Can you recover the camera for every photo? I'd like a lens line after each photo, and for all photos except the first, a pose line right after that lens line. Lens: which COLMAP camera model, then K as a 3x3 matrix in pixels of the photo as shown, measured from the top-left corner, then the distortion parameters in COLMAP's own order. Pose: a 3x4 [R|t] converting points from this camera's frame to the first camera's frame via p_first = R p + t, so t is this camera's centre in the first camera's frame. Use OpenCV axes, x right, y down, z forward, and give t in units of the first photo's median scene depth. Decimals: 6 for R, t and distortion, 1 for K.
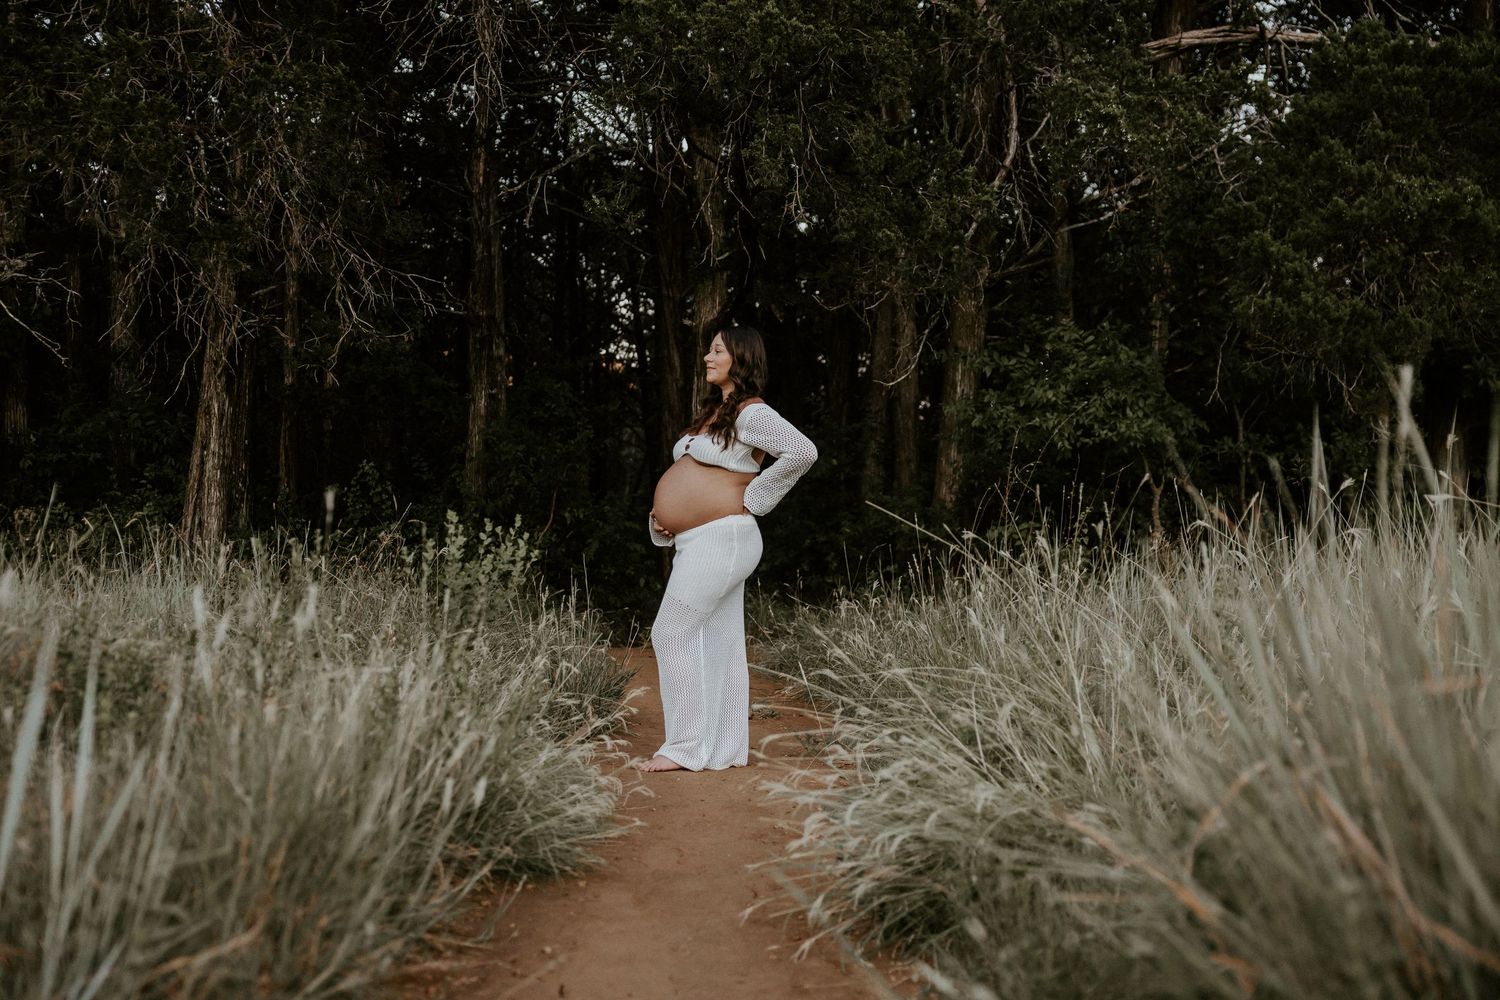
lens RADIAL K [[1865.5, 0, 750.0], [0, 1865.5, 500.0], [0, 0, 1]] dist [-0.014474, -0.004614]
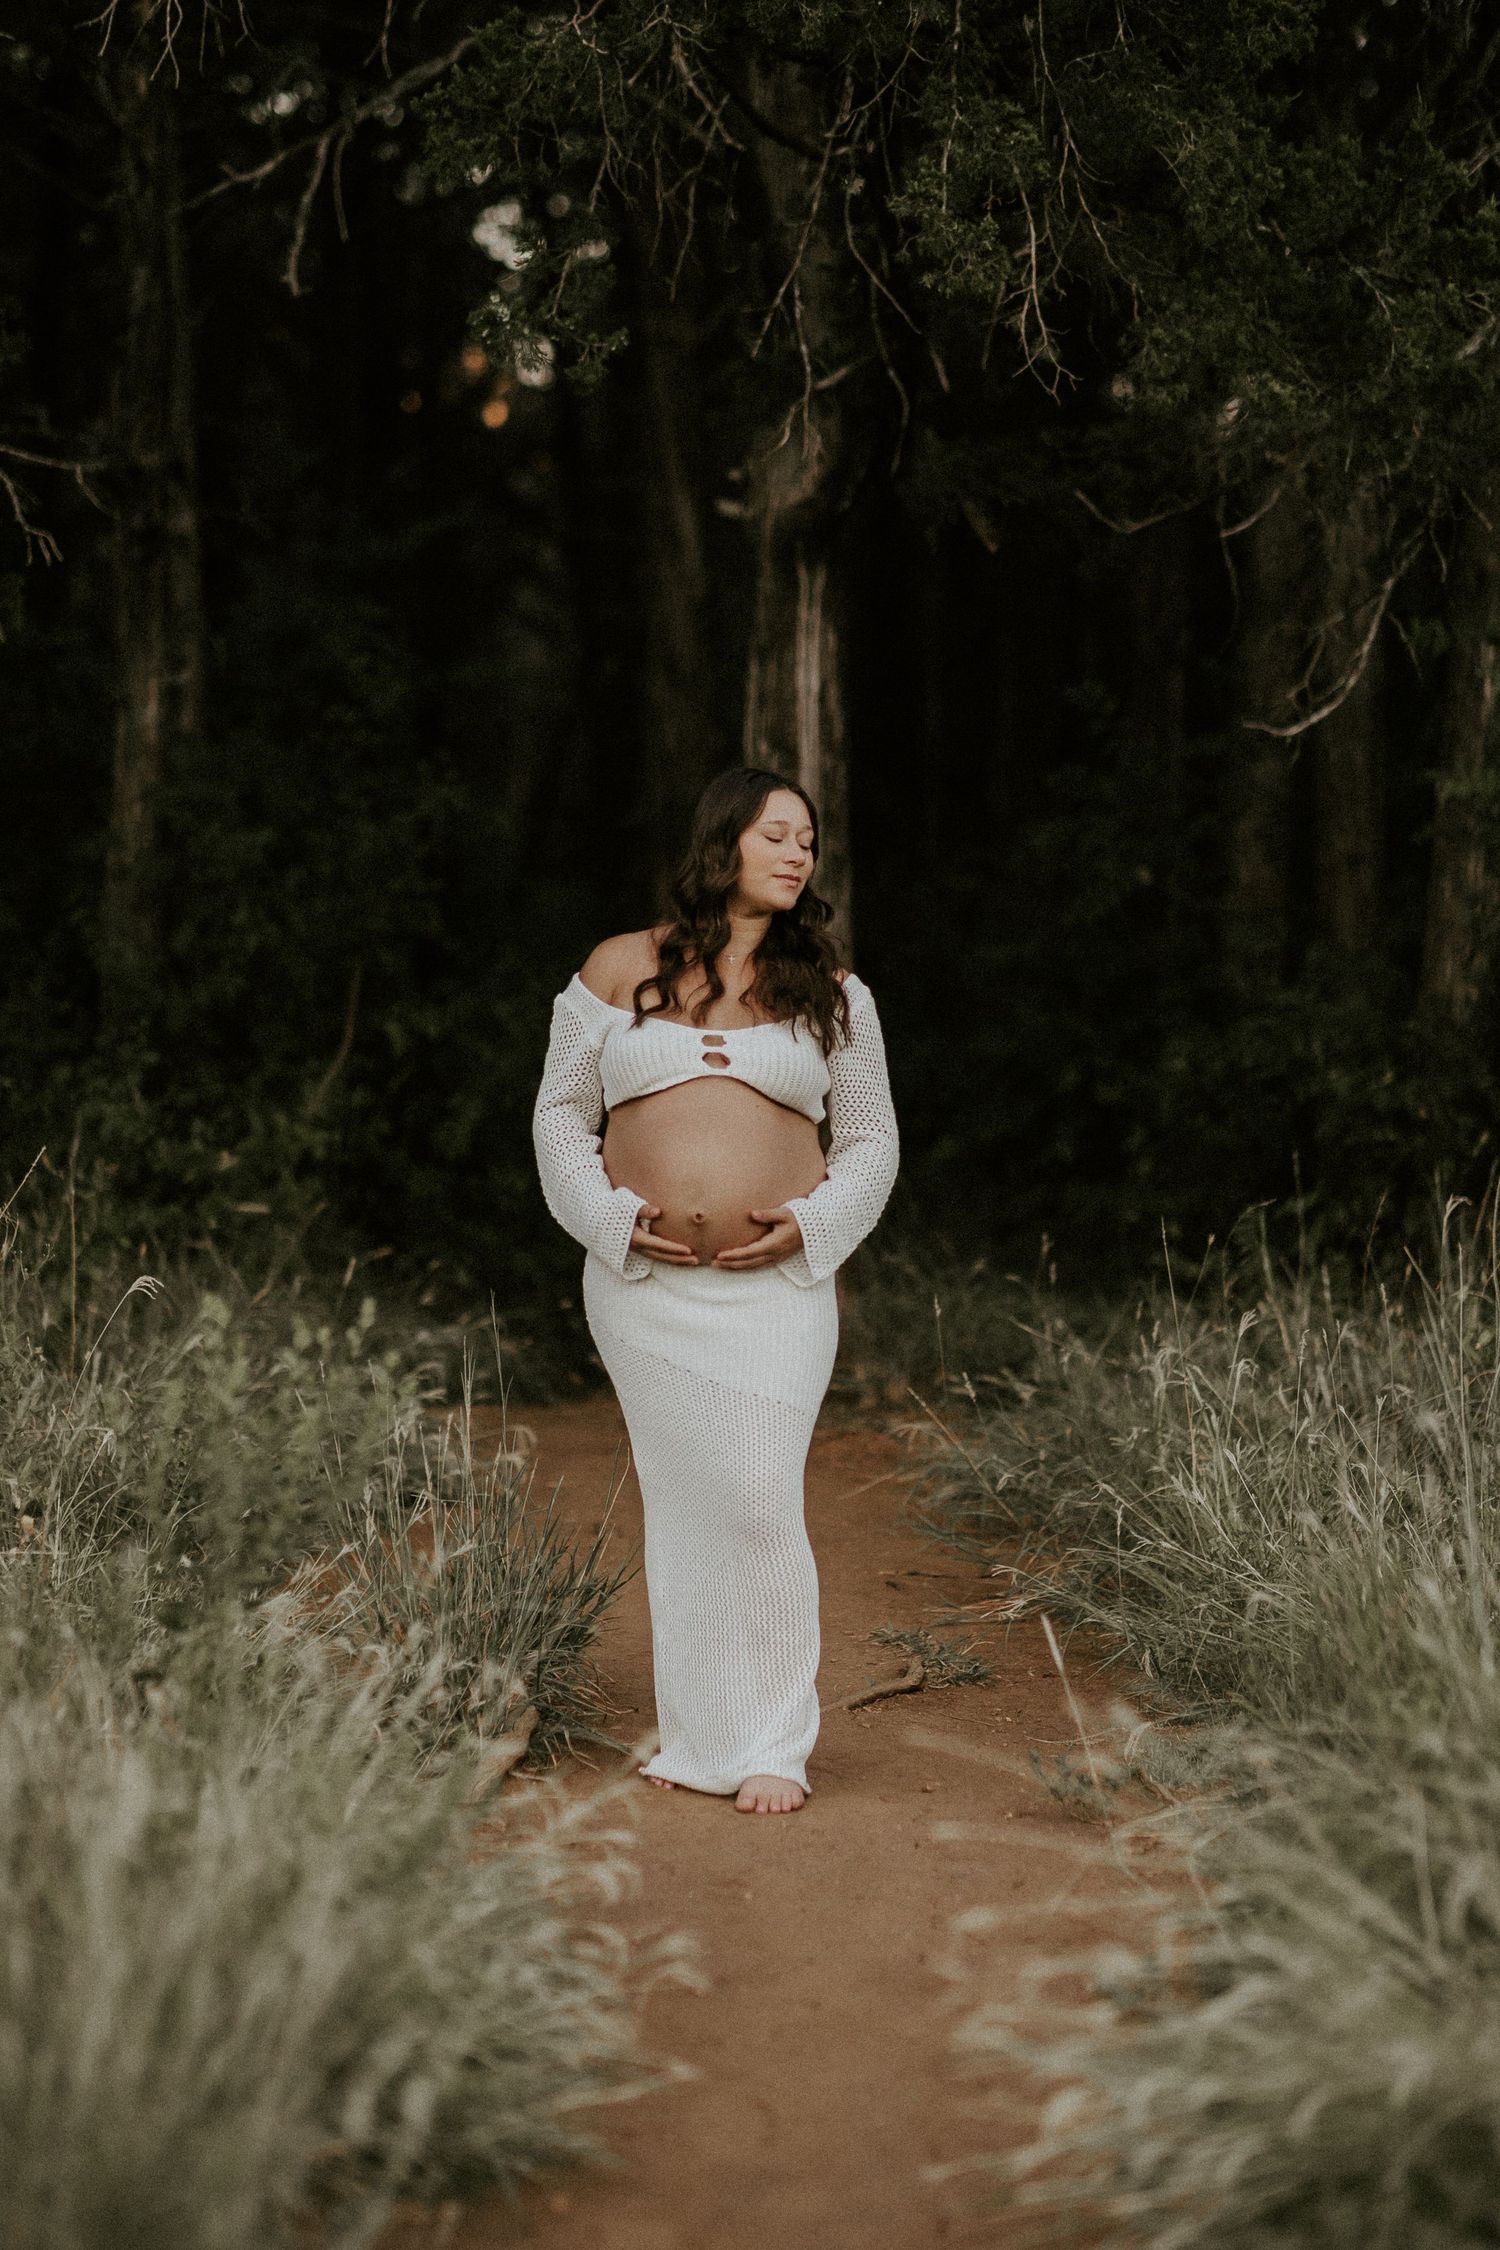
lens RADIAL K [[5789.3, 0, 750.0], [0, 5789.3, 1125.0], [0, 0, 1]] dist [-0.275534, 0.154189]
pose [[0.999663, -0.005254, -0.025432, -0.002489], [0.006690, 0.998369, 0.056702, -0.046926], [0.025093, -0.056853, 0.998067, -0.131064]]
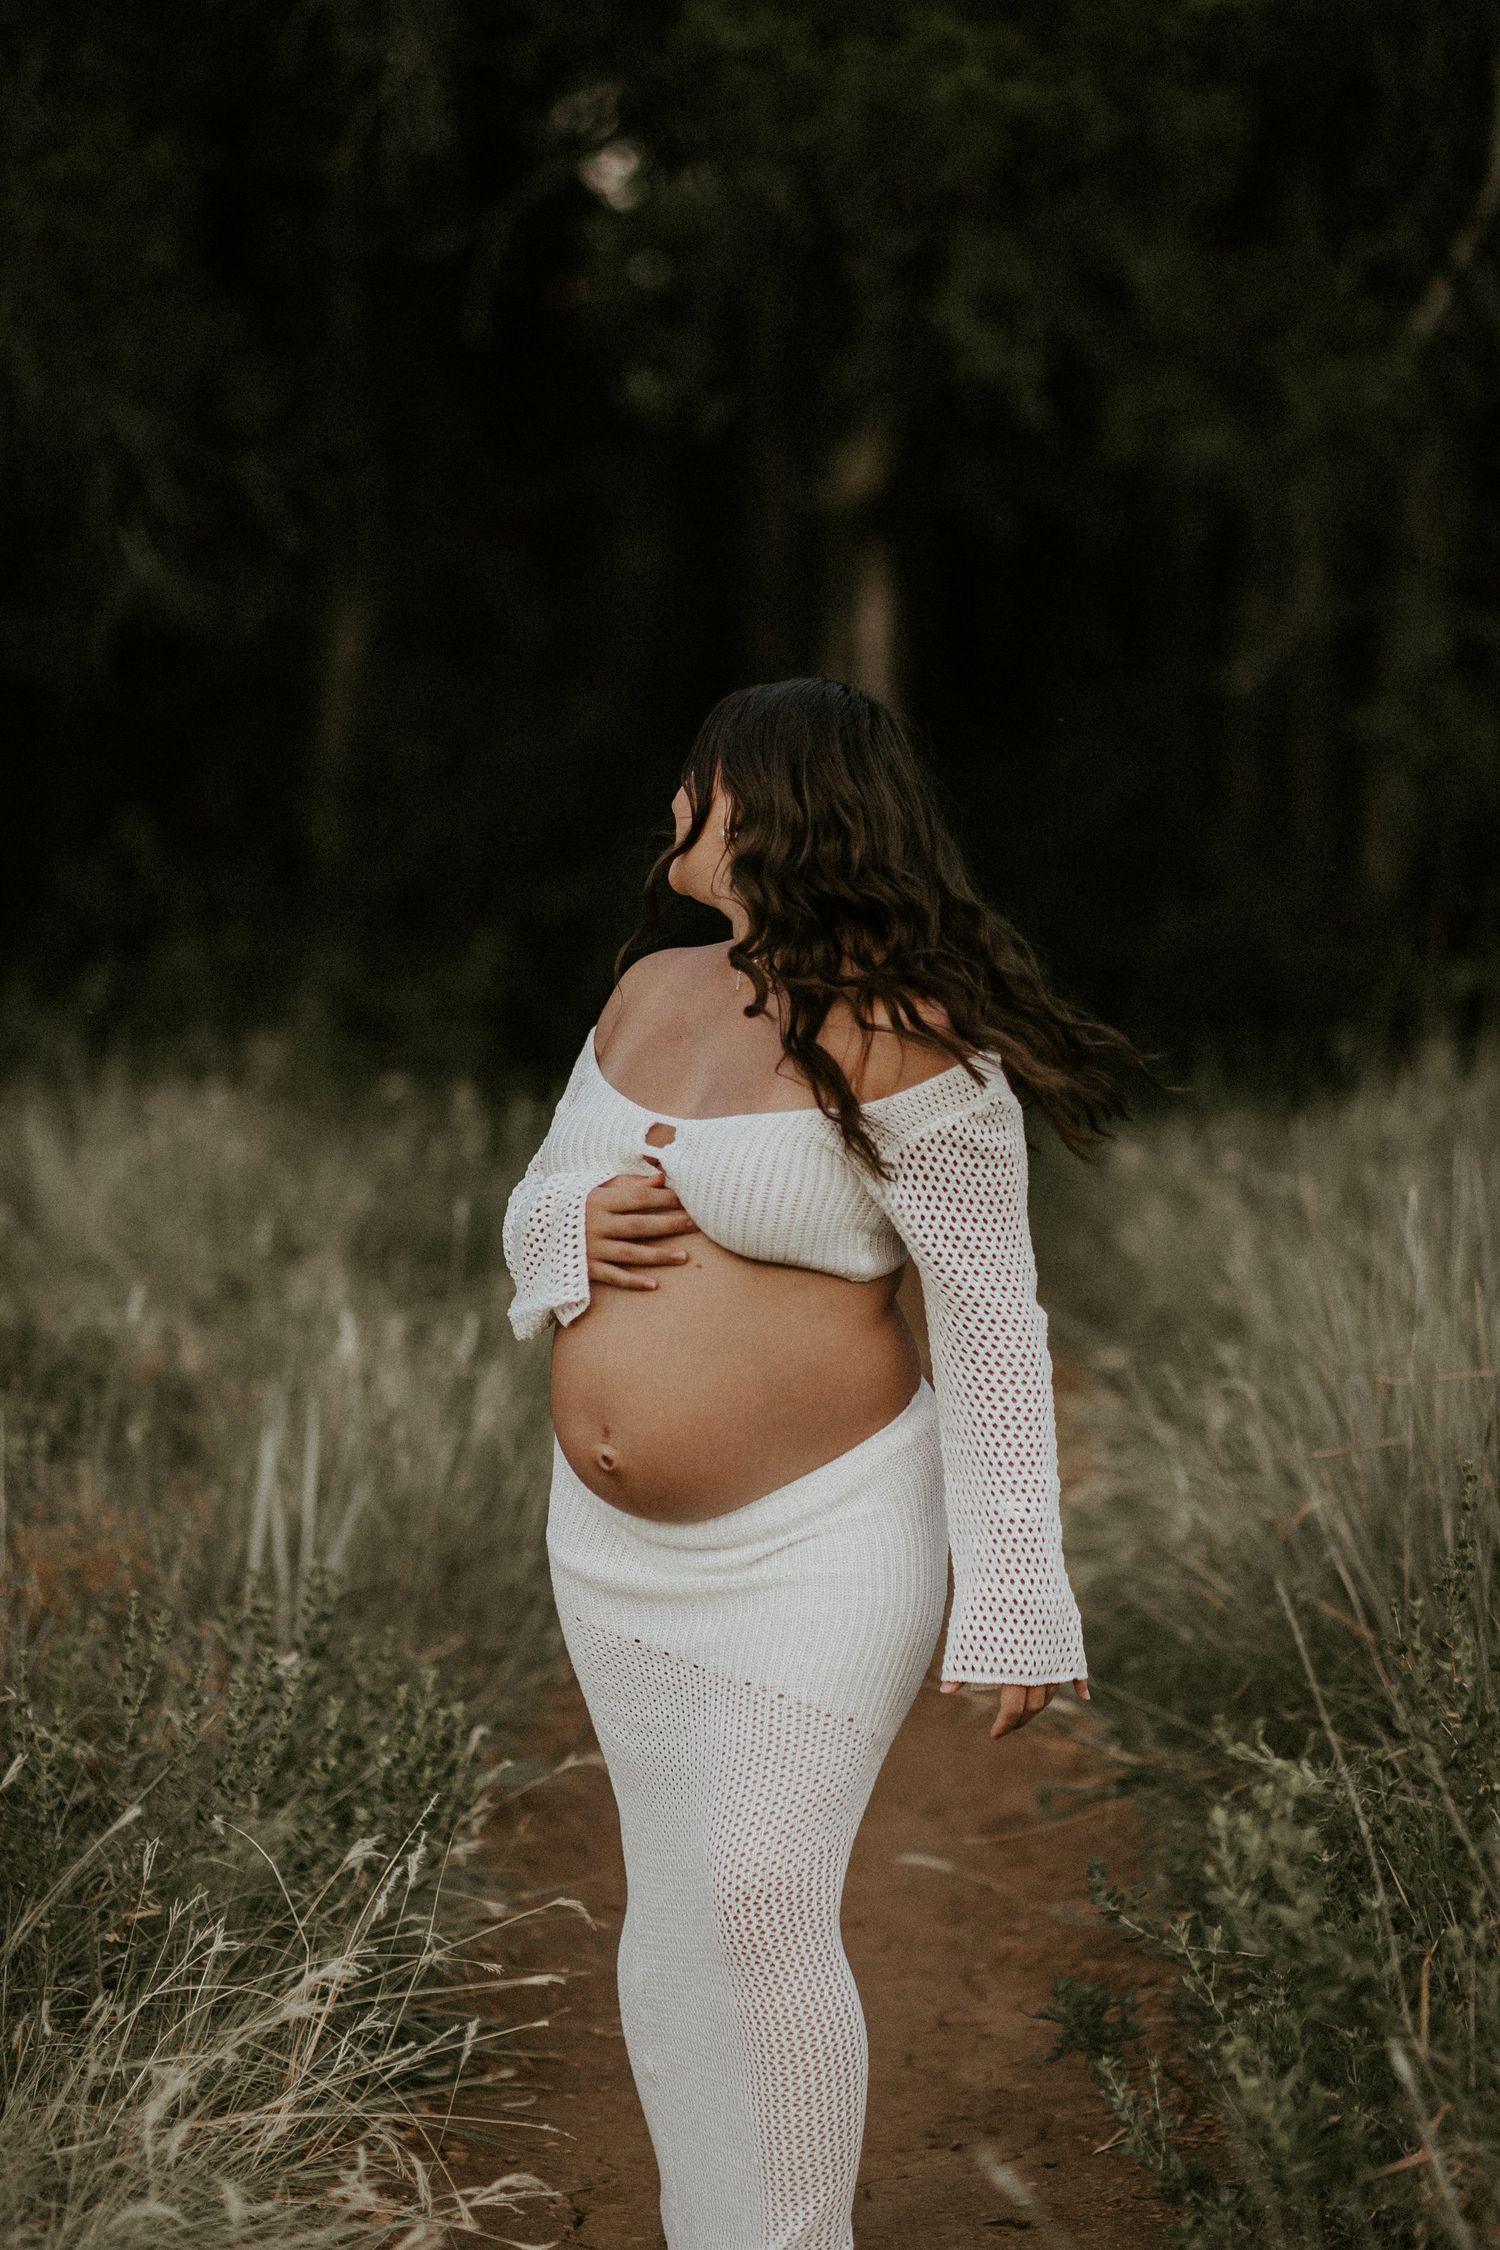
lens RADIAL K [[5789.3, 0, 750.0], [0, 5789.3, 1125.0], [0, 0, 1]] dist [-0.275534, 0.154189]
pose [[0.999083, -0.000319, -0.042816, 0.012773], [0.003830, 0.996629, 0.081948, -0.066300], [0.042646, -0.082036, 0.995716, -0.476241]]
